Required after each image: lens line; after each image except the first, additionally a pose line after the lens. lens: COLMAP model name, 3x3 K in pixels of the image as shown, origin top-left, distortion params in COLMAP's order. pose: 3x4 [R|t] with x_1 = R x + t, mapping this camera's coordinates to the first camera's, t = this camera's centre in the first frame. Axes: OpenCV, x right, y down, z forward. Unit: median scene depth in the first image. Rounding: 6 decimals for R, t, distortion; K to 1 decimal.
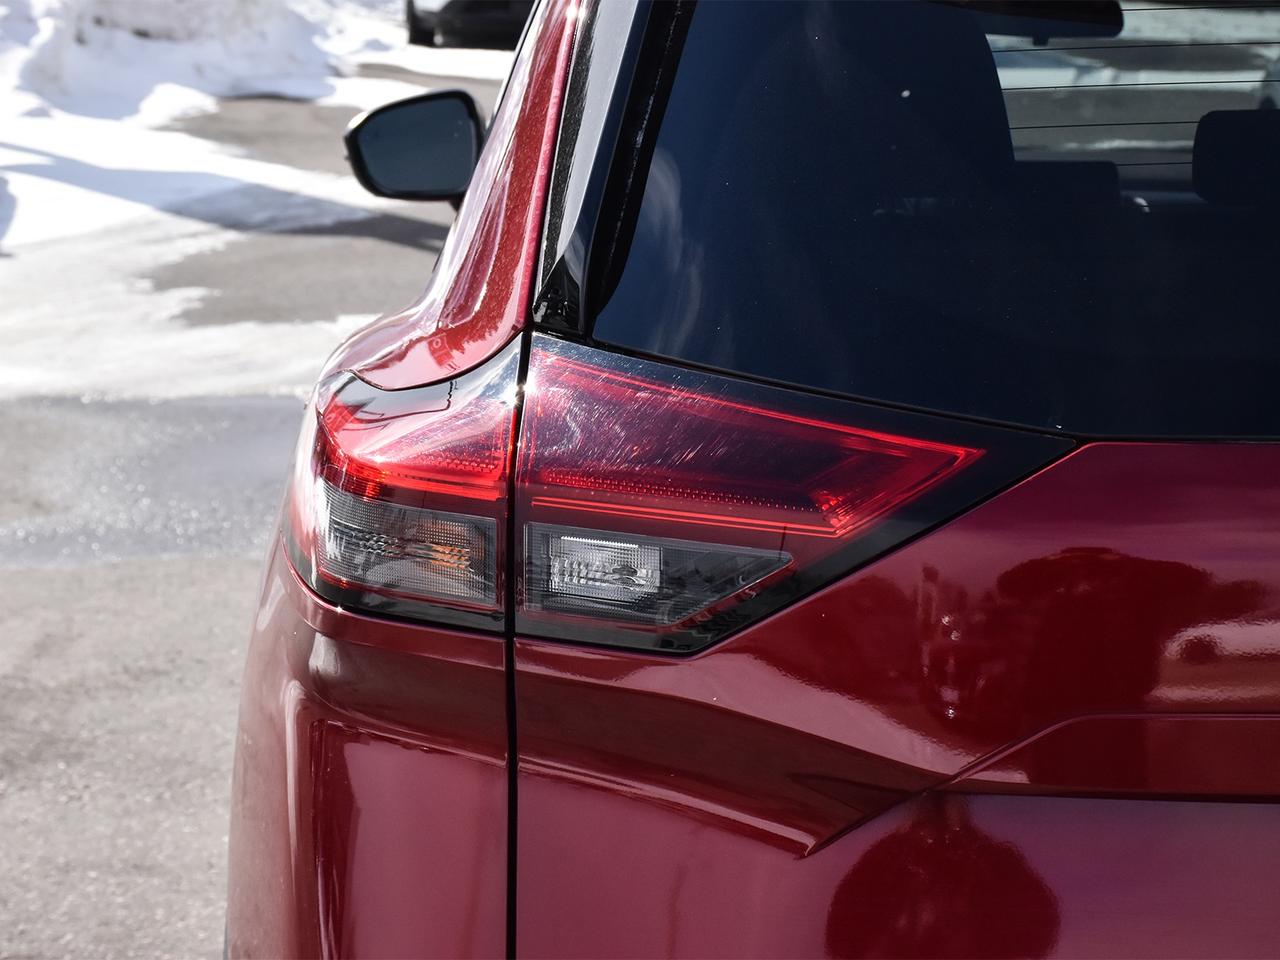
lens RADIAL K [[2962.2, 0, 640.0], [0, 2962.2, 480.0], [0, 0, 1]] dist [-0.048056, 0.411437]
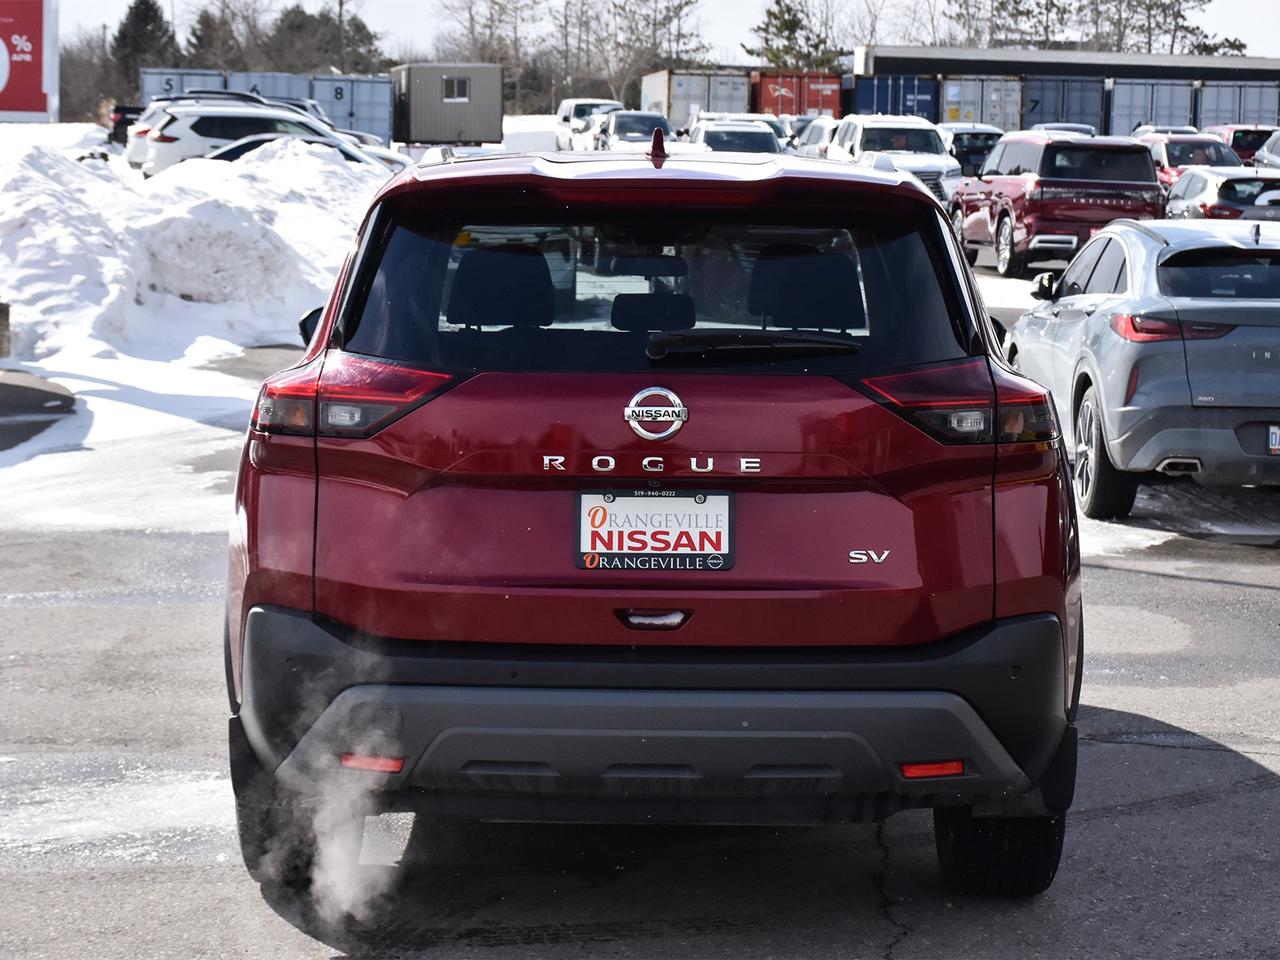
lens RADIAL K [[2962.2, 0, 640.0], [0, 2962.2, 480.0], [0, 0, 1]] dist [-0.048056, 0.411437]
pose [[0.999896, 0.010844, -0.009499, 0.056470], [-0.011702, 0.995361, -0.095498, 0.066720], [0.008419, 0.095599, 0.995384, -0.368906]]
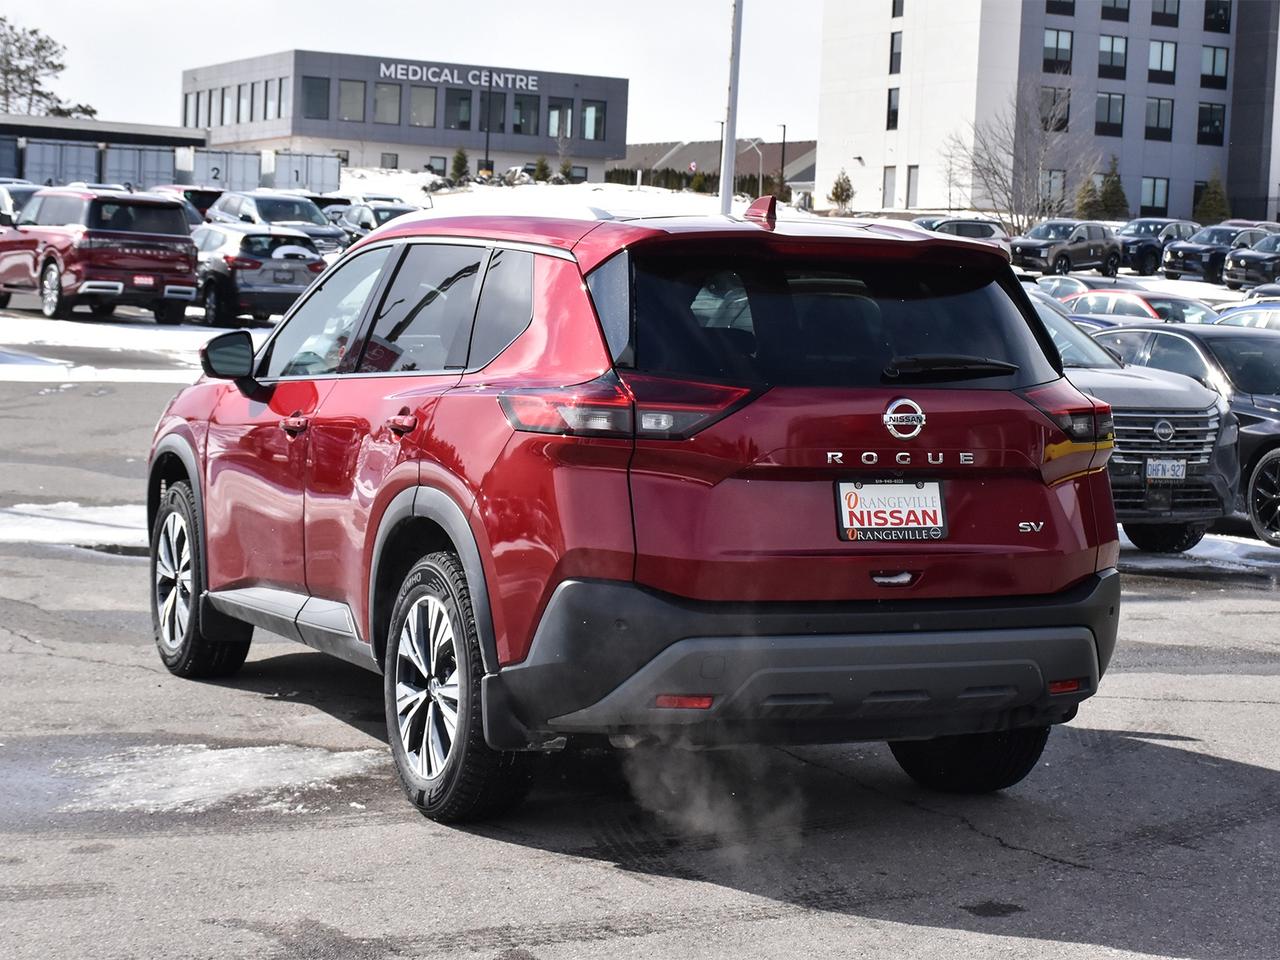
lens RADIAL K [[2766.5, 0, 640.0], [0, 2766.5, 480.0], [0, 0, 1]] dist [-0.059465, 0.036274]
pose [[0.897848, -0.001070, 0.440304, -0.278052], [0.049421, 0.993923, -0.098361, 0.078046], [-0.437523, 0.110073, 0.892445, -0.385096]]
